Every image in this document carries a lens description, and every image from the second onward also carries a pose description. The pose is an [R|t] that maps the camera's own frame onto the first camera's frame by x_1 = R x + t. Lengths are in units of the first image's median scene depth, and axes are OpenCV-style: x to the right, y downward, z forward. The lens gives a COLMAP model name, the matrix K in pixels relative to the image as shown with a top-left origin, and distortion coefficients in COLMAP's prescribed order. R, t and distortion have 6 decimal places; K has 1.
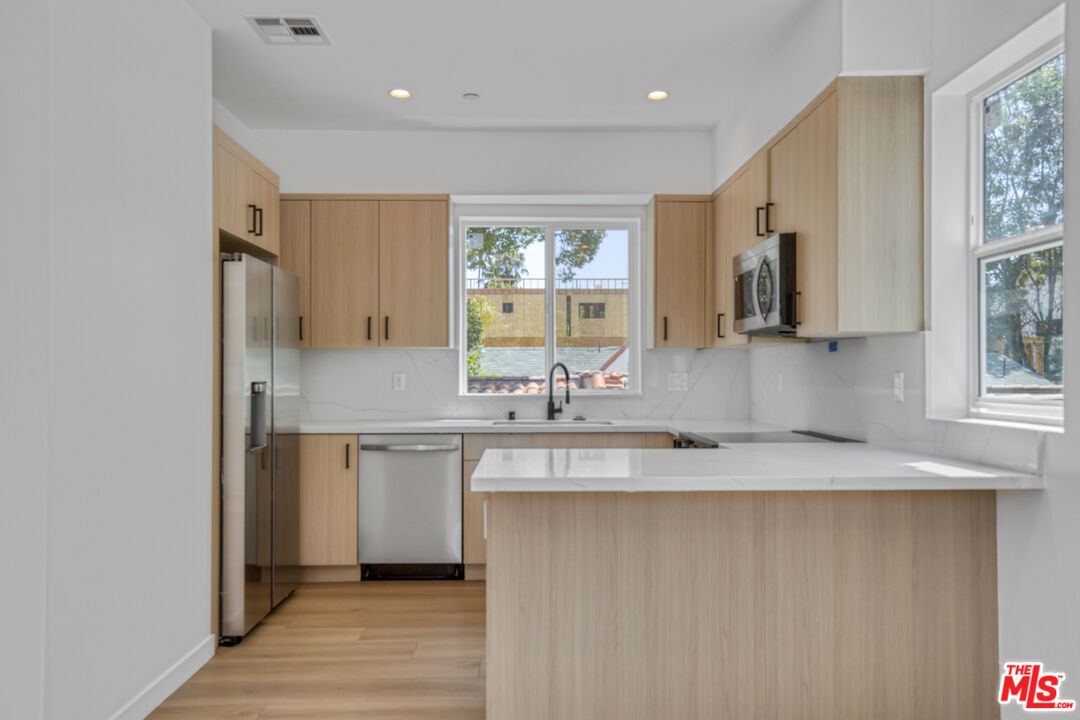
lens RADIAL K [[872.3, 0, 534.2], [0, 872.3, 362.3], [0, 0, 1]] dist [0.125608, 0.001720]
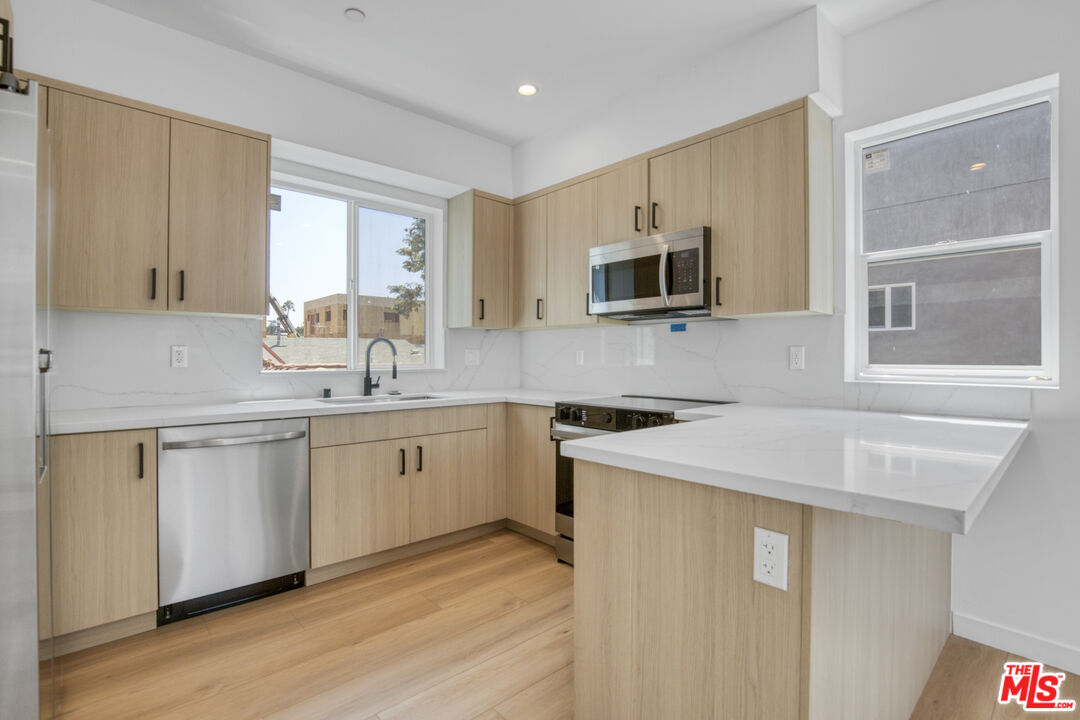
lens RADIAL K [[514.7, 0, 536.6], [0, 514.7, 354.9], [0, 0, 1]] dist [-0.002241, -0.000187]
pose [[0.750774, 0.004989, 0.660540, -0.232291], [-0.010828, 0.999930, 0.004756, 0.015764], [-0.660470, -0.010723, 0.750776, 0.455386]]
